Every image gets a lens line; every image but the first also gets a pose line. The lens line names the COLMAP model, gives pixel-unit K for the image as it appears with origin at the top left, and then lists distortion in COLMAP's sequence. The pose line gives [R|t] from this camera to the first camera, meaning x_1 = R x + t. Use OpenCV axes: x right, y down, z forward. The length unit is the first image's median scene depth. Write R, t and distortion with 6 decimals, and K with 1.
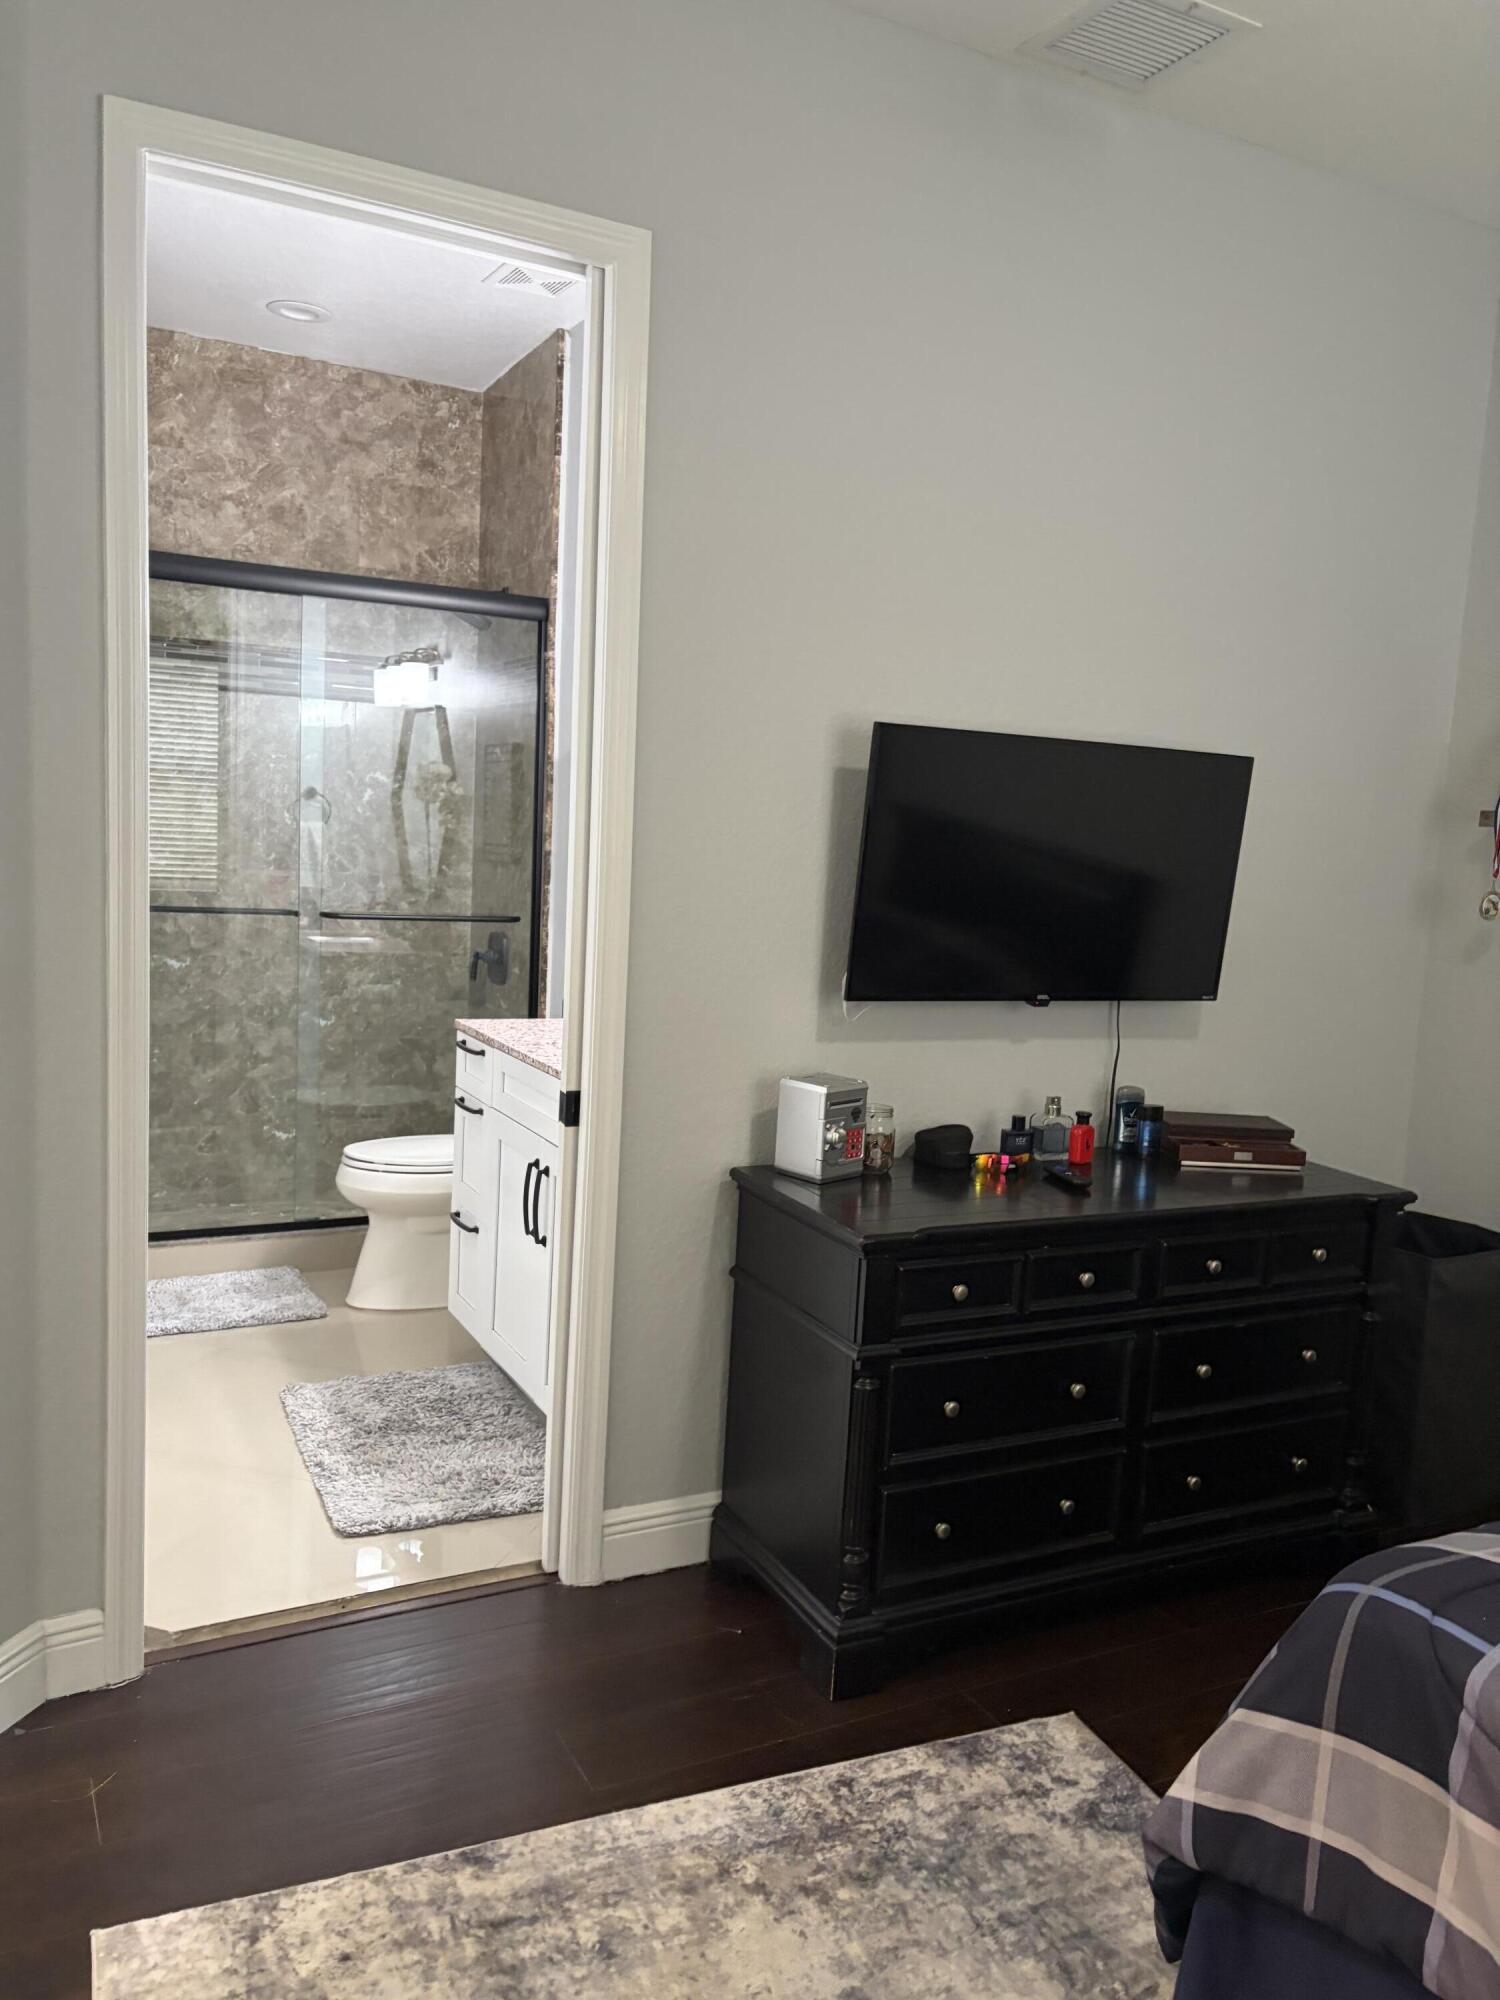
lens RADIAL K [[1513.6, 0, 755.1], [0, 1513.6, 1009.8], [0, 0, 1]] dist [0.070535, -0.083044]
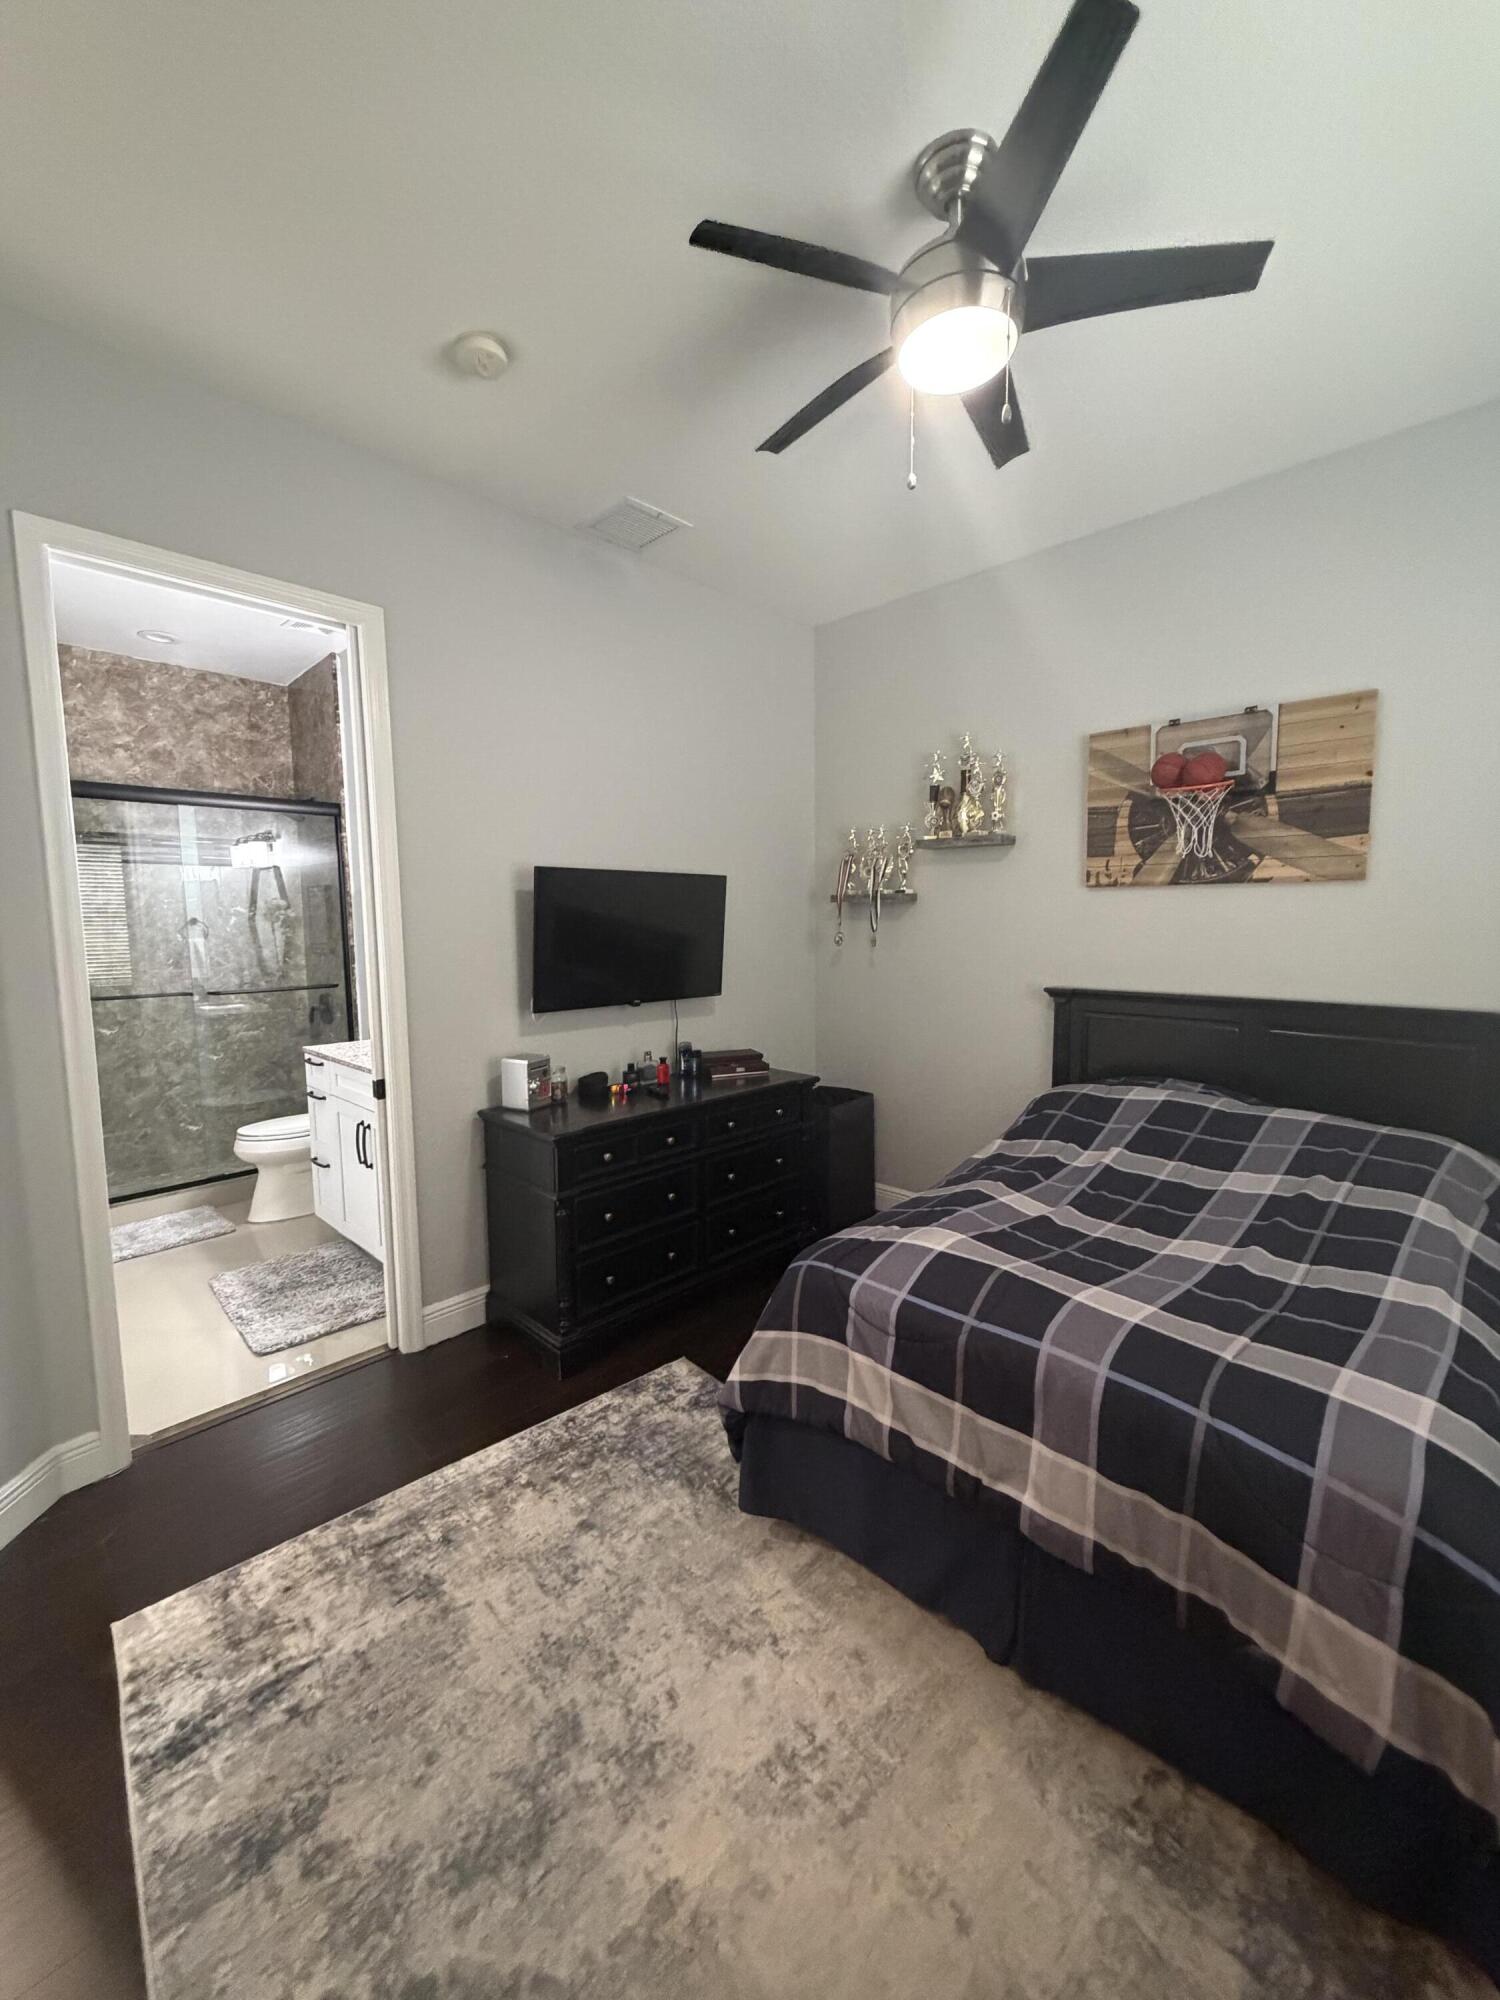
lens RADIAL K [[800.0, 0, 747.8], [0, 800.0, 995.8], [0, 0, 1]] dist [-0.000850, 0.000984]
pose [[0.945972, -0.092463, 0.310785, 0.004873], [0.098027, 0.995181, -0.002294, 0.000572], [-0.309076, 0.032636, 0.950477, -0.030231]]
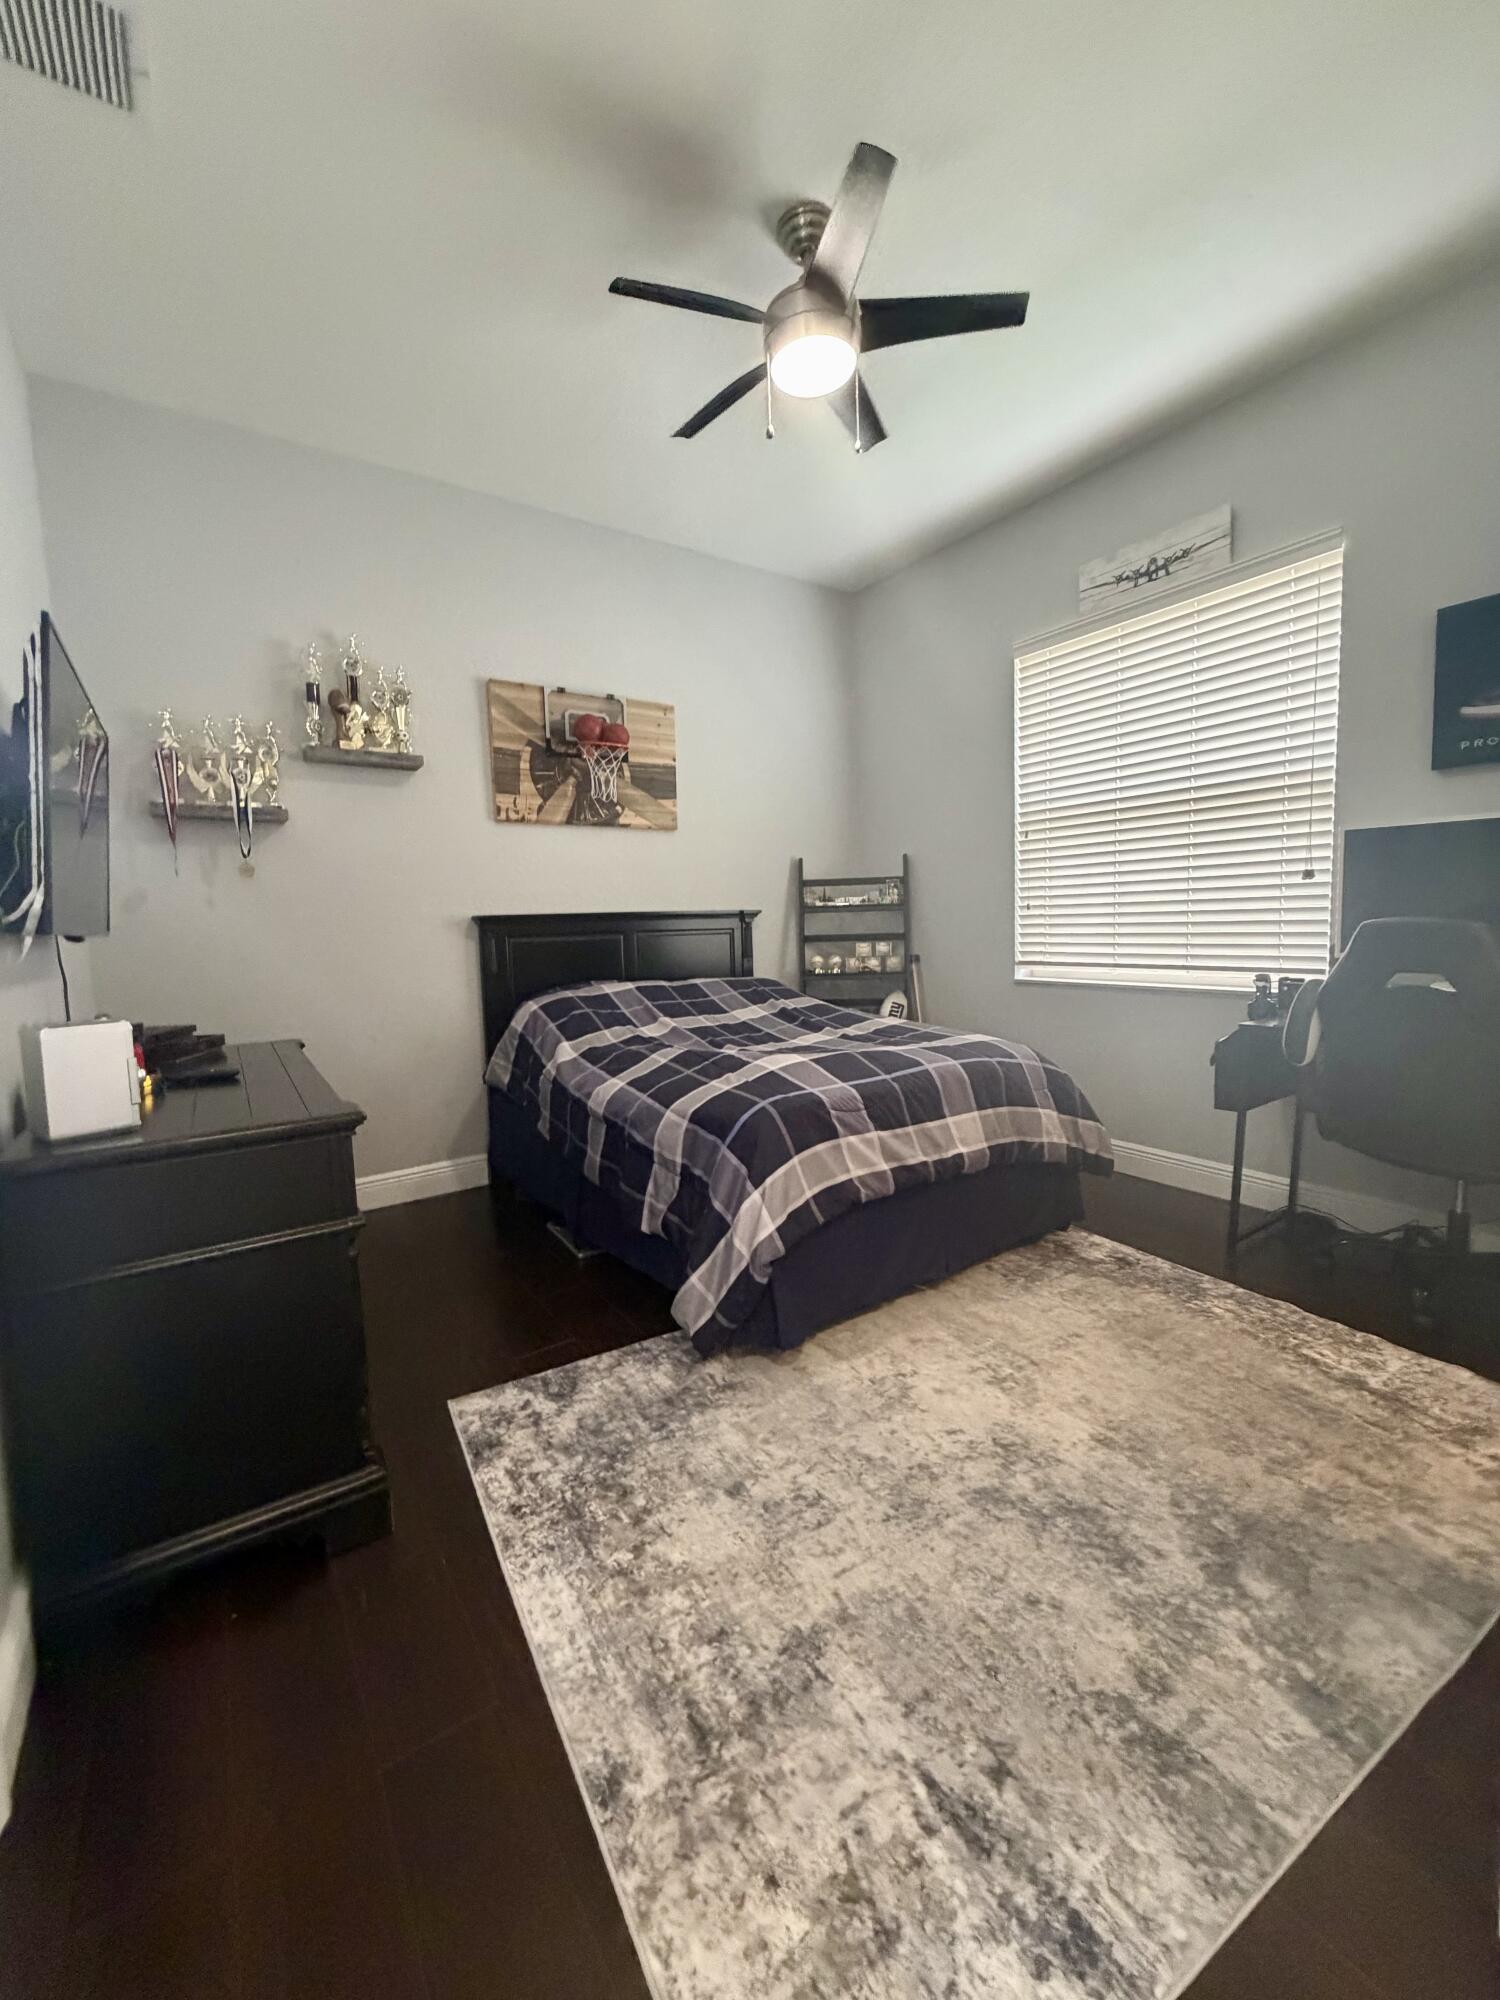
lens RADIAL K [[800.0, 0, 747.8], [0, 800.0, 995.8], [0, 0, 1]] dist [-0.000850, 0.000984]
pose [[-0.126738, -0.141306, 0.981820, -0.444677], [0.148087, 0.976014, 0.159586, 0.013901], [-0.980820, 0.165620, -0.102772, 0.656447]]
